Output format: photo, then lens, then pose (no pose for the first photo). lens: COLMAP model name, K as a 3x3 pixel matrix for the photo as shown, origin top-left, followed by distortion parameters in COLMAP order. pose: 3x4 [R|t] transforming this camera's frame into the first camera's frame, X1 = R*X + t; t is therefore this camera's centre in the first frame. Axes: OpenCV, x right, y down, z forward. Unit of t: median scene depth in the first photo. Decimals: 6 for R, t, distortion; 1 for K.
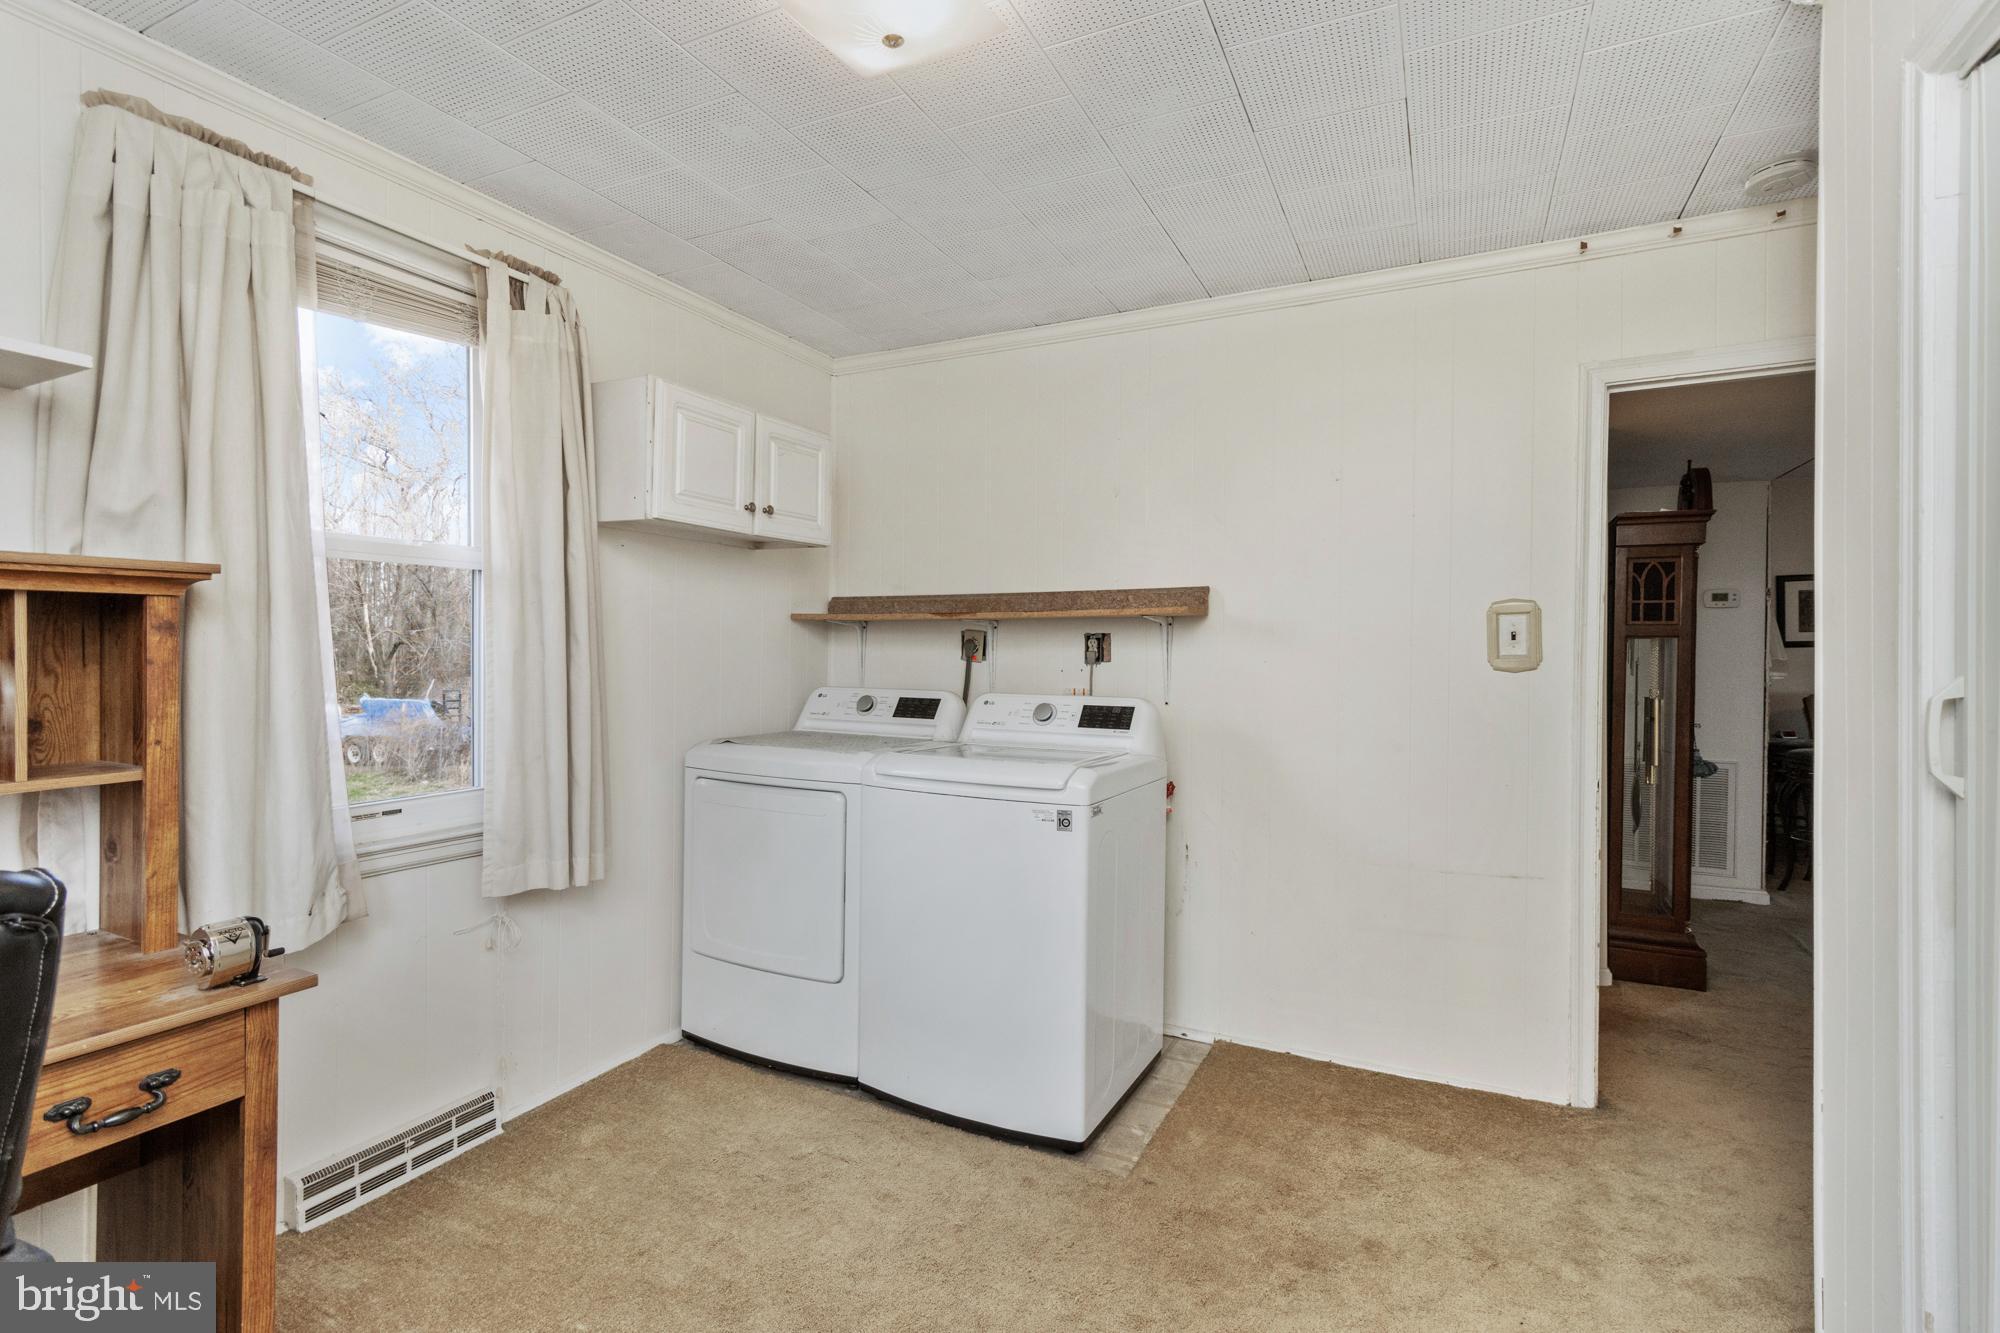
lens RADIAL K [[930.5, 0, 1011.2], [0, 930.5, 656.9], [0, 0, 1]] dist [0.001799, 0.000019]
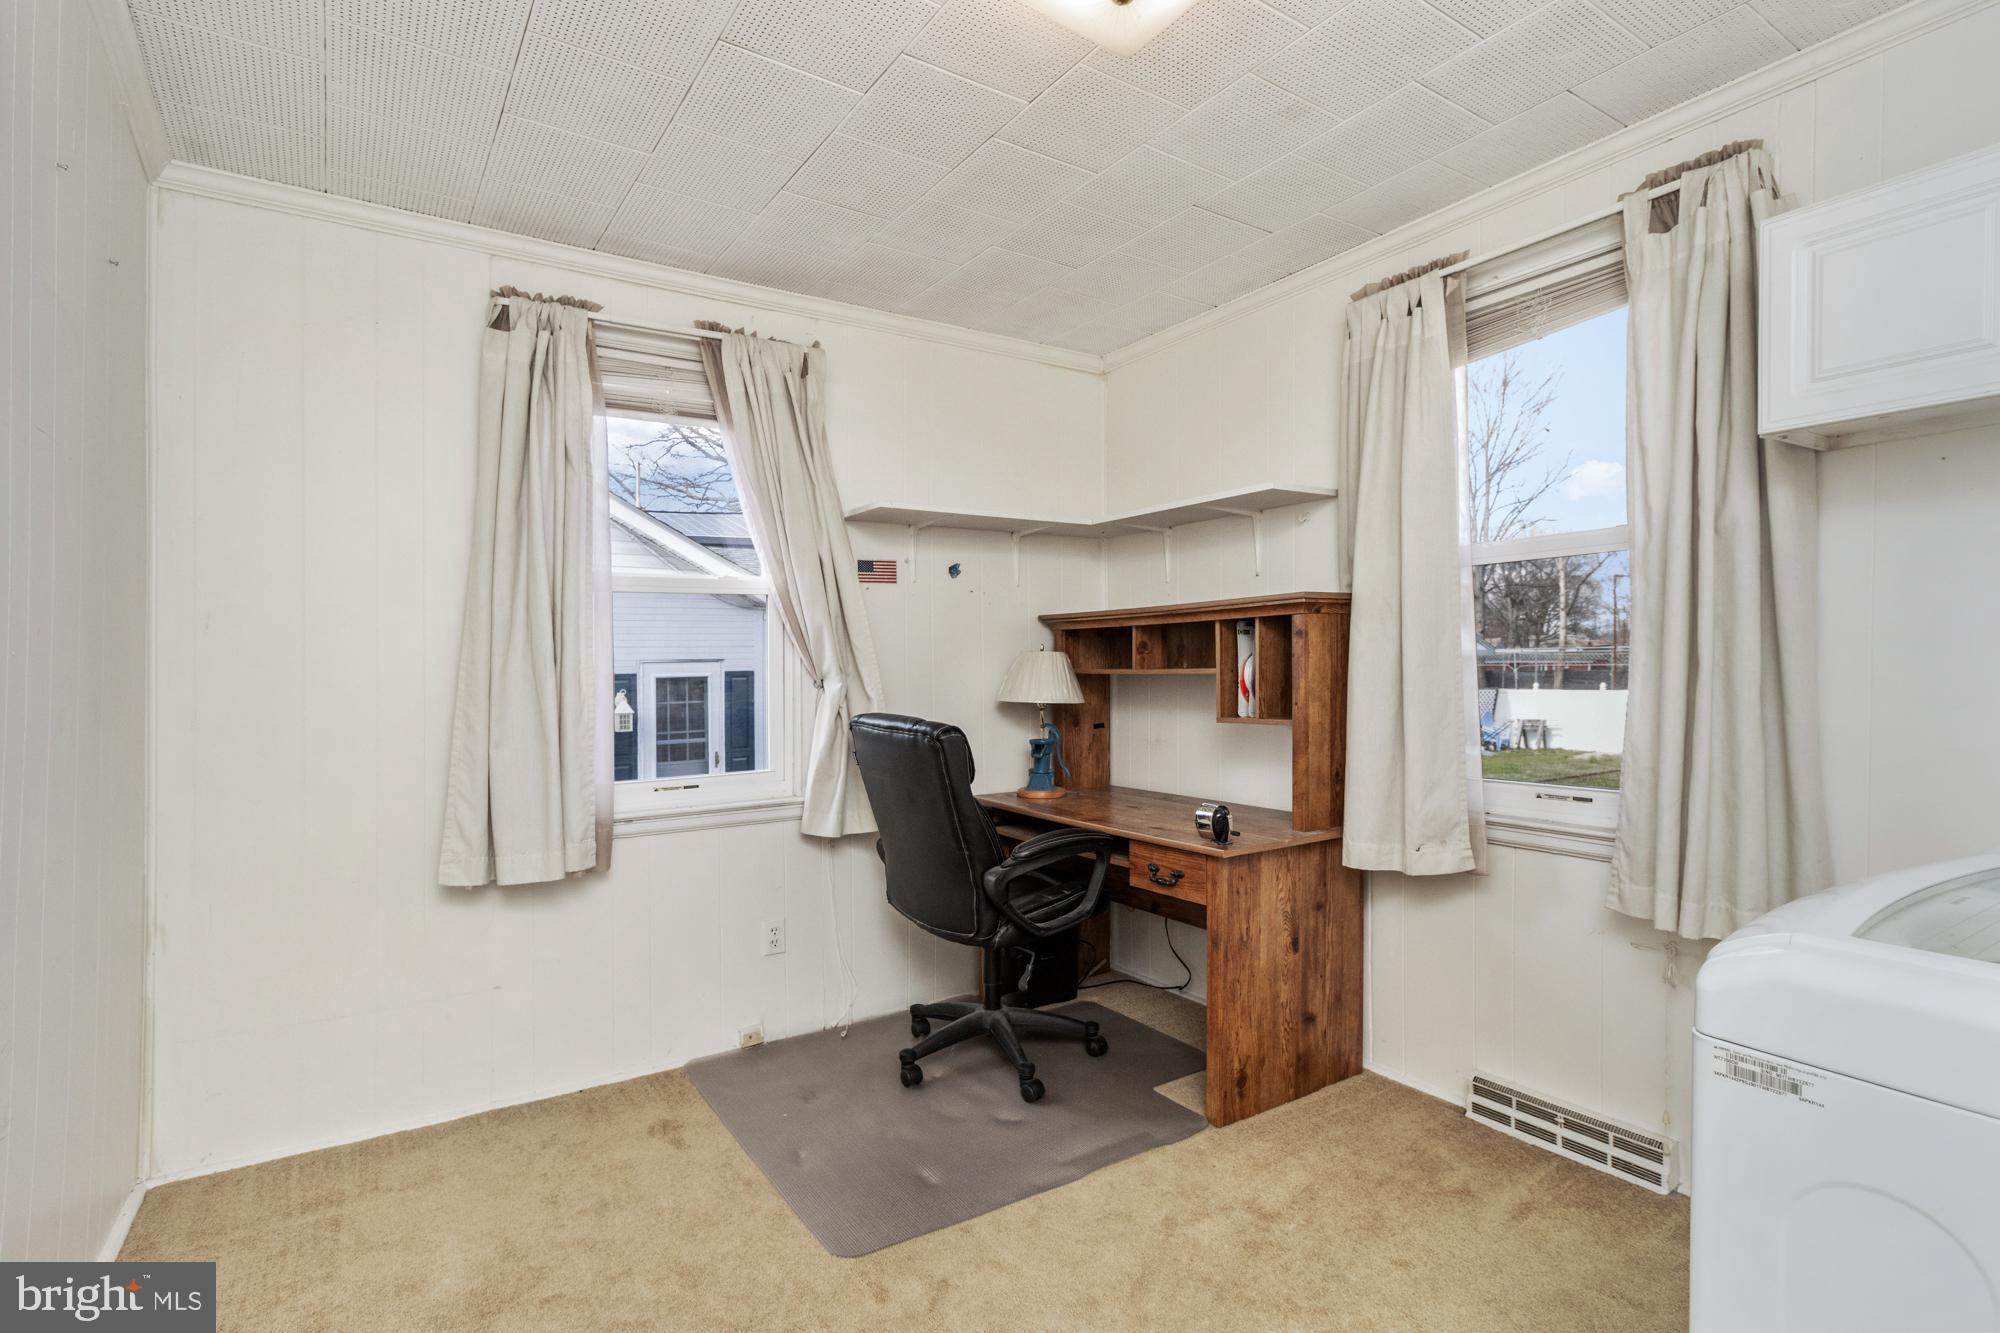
lens RADIAL K [[930.5, 0, 991.1], [0, 930.5, 681.8], [0, 0, 1]] dist [0.001799, 0.000019]
pose [[-0.505170, 0.021175, -0.862760, 0.579180], [0.010194, 0.999776, 0.018568, 0.012348], [0.862960, 0.000585, -0.505273, 1.024181]]
